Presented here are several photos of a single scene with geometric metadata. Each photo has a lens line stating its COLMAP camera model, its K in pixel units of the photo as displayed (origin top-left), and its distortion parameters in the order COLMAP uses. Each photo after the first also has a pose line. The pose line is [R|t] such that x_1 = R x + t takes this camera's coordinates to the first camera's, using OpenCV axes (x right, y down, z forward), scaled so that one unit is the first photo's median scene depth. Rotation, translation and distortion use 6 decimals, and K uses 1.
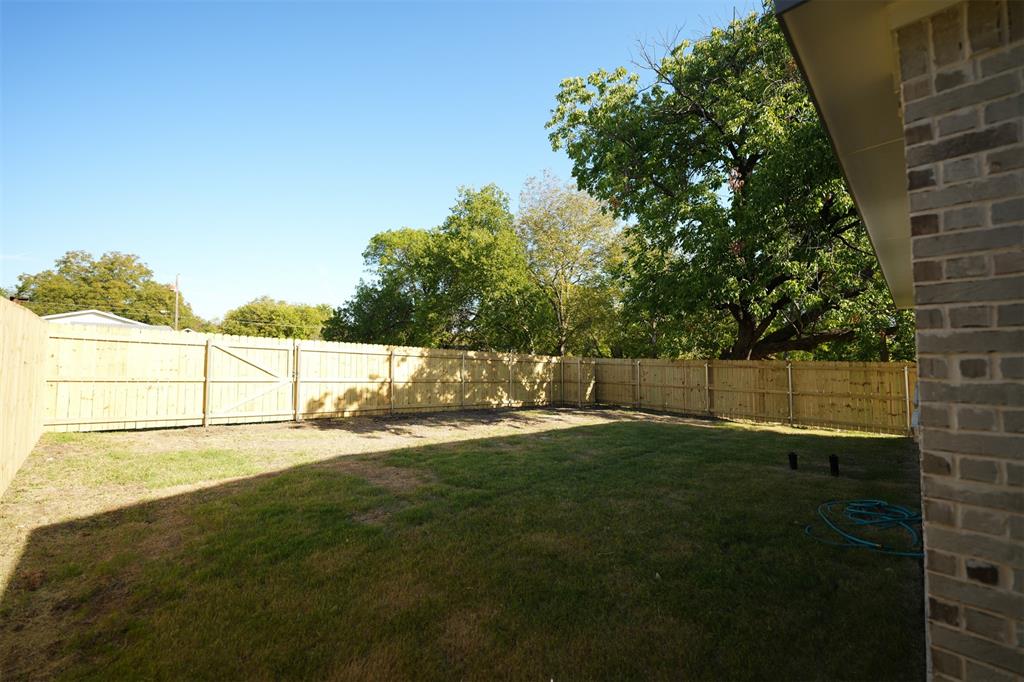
lens RADIAL K [[418.7, 0, 514.8], [0, 418.7, 339.4], [0, 0, 1]] dist [-0.001405, -0.000183]
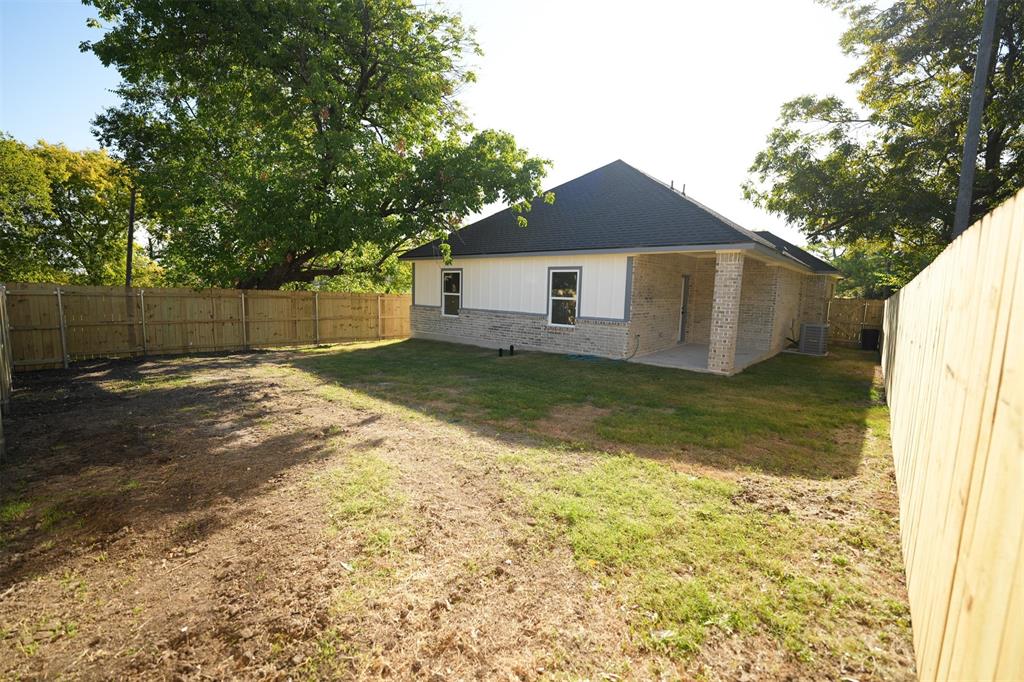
lens RADIAL K [[418.7, 0, 511.2], [0, 418.7, 344.4], [0, 0, 1]] dist [-0.001405, -0.000183]
pose [[-0.067411, -0.129784, 0.989248, -0.518390], [-0.074379, 0.989398, 0.124736, 0.009374], [-0.994949, -0.065170, -0.076350, 0.485239]]
